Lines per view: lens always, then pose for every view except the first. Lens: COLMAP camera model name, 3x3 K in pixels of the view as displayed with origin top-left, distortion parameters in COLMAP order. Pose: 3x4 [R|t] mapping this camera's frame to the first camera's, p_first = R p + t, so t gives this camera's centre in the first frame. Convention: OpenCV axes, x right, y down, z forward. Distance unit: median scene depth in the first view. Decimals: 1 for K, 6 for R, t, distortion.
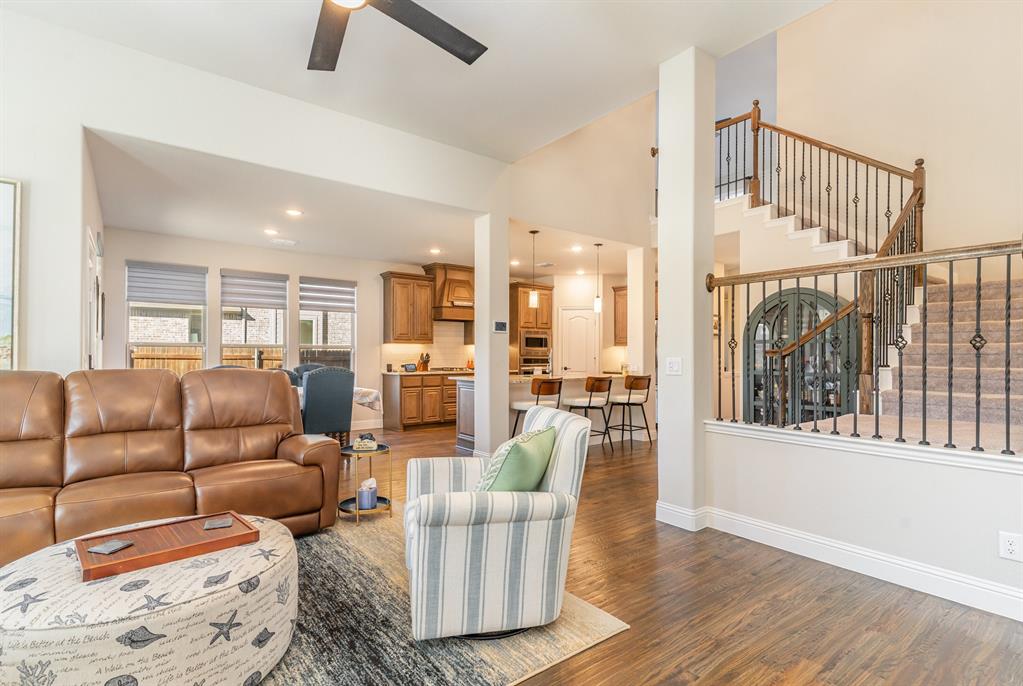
lens RADIAL K [[494.4, 0, 510.0], [0, 494.4, 353.0], [0, 0, 1]] dist [0.004080, -0.001305]
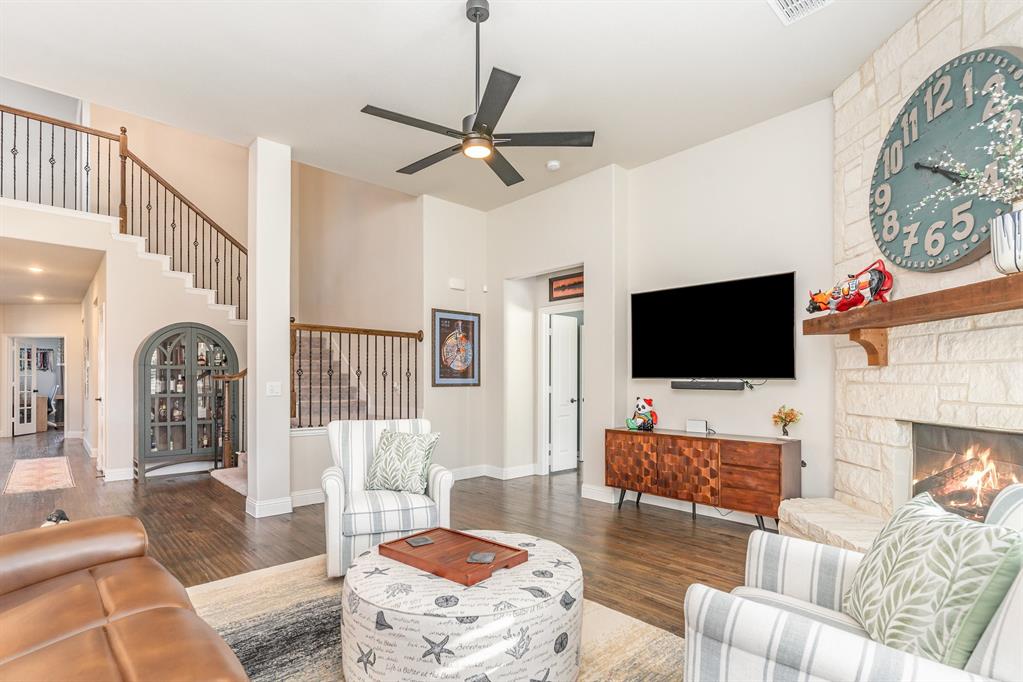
lens RADIAL K [[494.4, 0, 485.9], [0, 494.4, 382.6], [0, 0, 1]] dist [0.004080, -0.001305]
pose [[-0.062208, -0.006454, 0.998042, -0.419298], [-0.008439, 0.999947, 0.005941, -0.000250], [-0.998028, -0.008052, -0.062259, 0.236845]]
